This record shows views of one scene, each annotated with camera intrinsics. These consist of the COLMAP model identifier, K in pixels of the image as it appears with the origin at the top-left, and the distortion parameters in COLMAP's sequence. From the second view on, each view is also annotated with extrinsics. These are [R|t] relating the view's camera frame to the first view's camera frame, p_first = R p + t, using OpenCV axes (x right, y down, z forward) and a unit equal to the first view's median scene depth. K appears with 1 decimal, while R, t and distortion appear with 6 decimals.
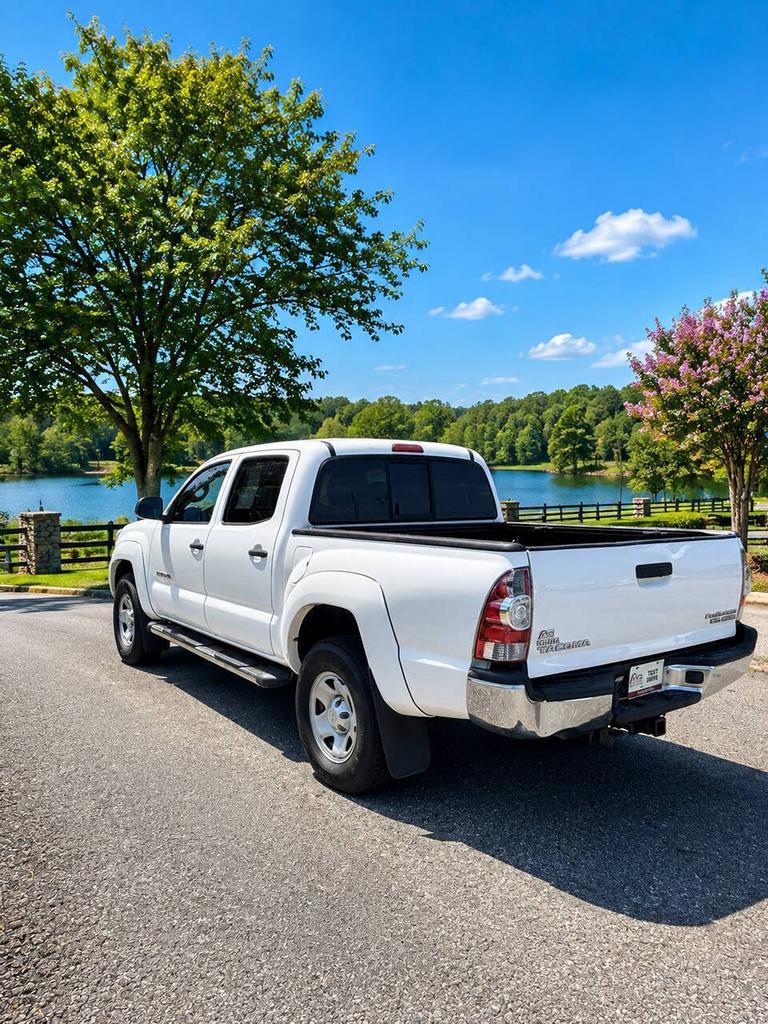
lens RADIAL K [[738.2, 0, 382.2], [0, 738.2, 585.4], [0, 0, 1]] dist [-0.000036, 0.000071]
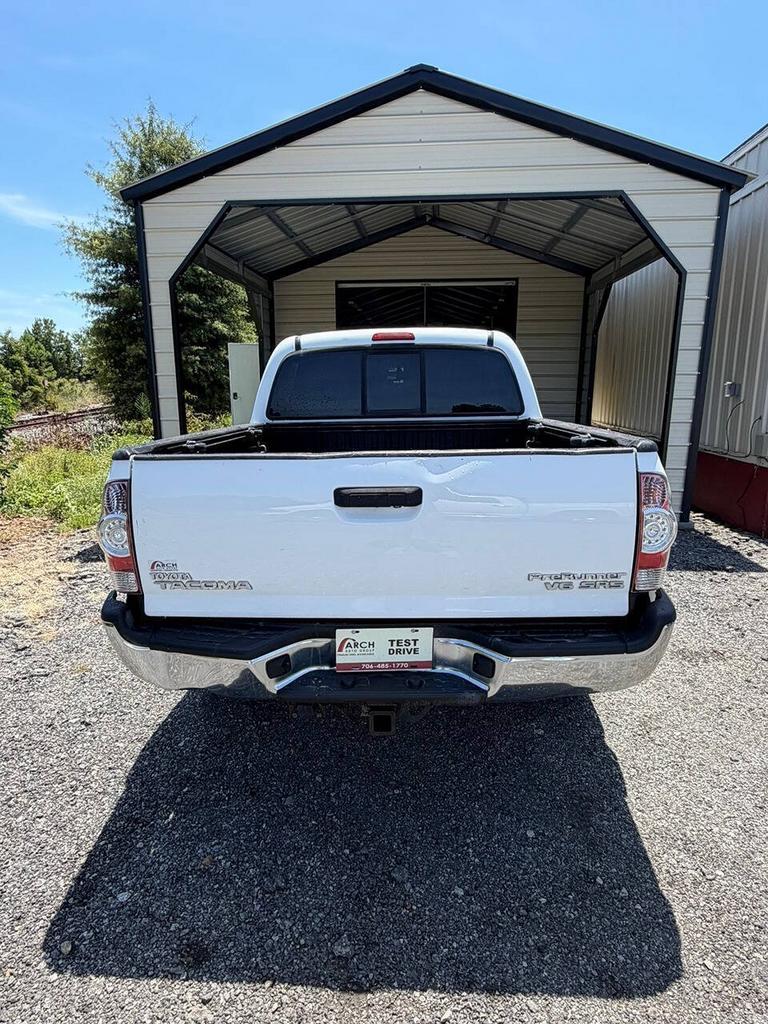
lens RADIAL K [[588.4, 0, 385.4], [0, 588.4, 511.8], [0, 0, 1]] dist [0.000938, -0.000250]
pose [[0.787725, 0.109853, -0.606153, 0.660008], [-0.058793, 0.992887, 0.103536, -0.059944], [0.613215, -0.045921, 0.788580, 0.545155]]
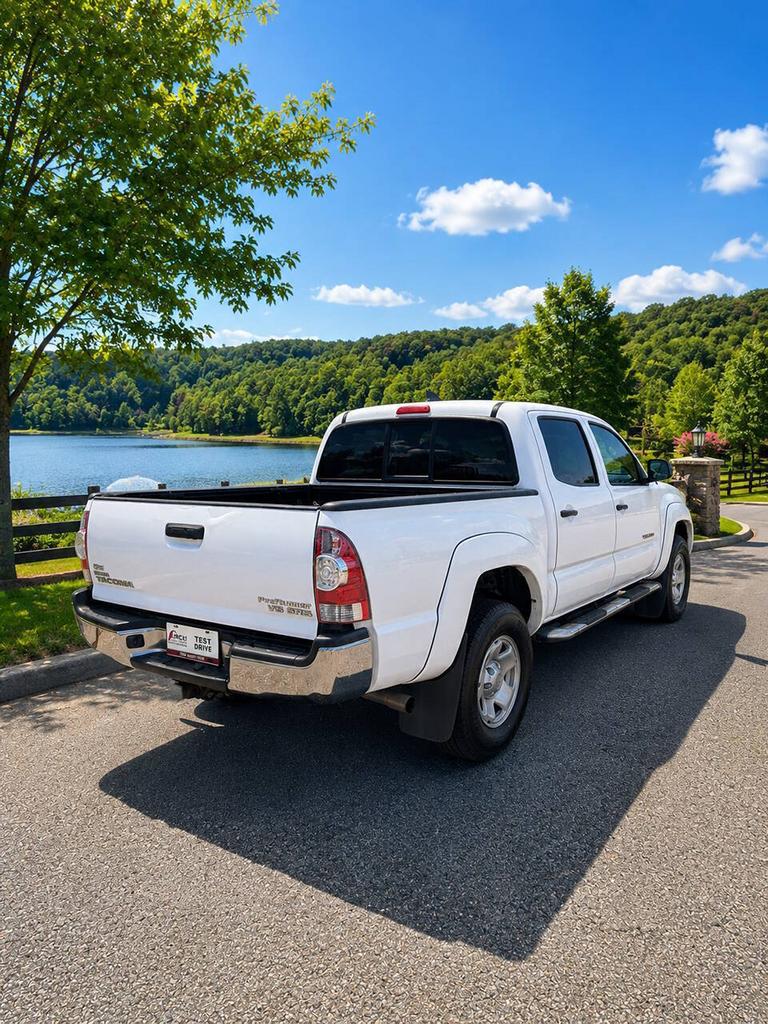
lens RADIAL K [[733.4, 0, 428.2], [0, 733.4, 525.6], [0, 0, 1]] dist [-0.081341, 0.000045]
pose [[0.361110, 0.084112, -0.928722, 1.304849], [-0.113945, 0.992441, 0.045578, -0.103892], [0.925535, 0.089365, 0.367965, 0.890025]]
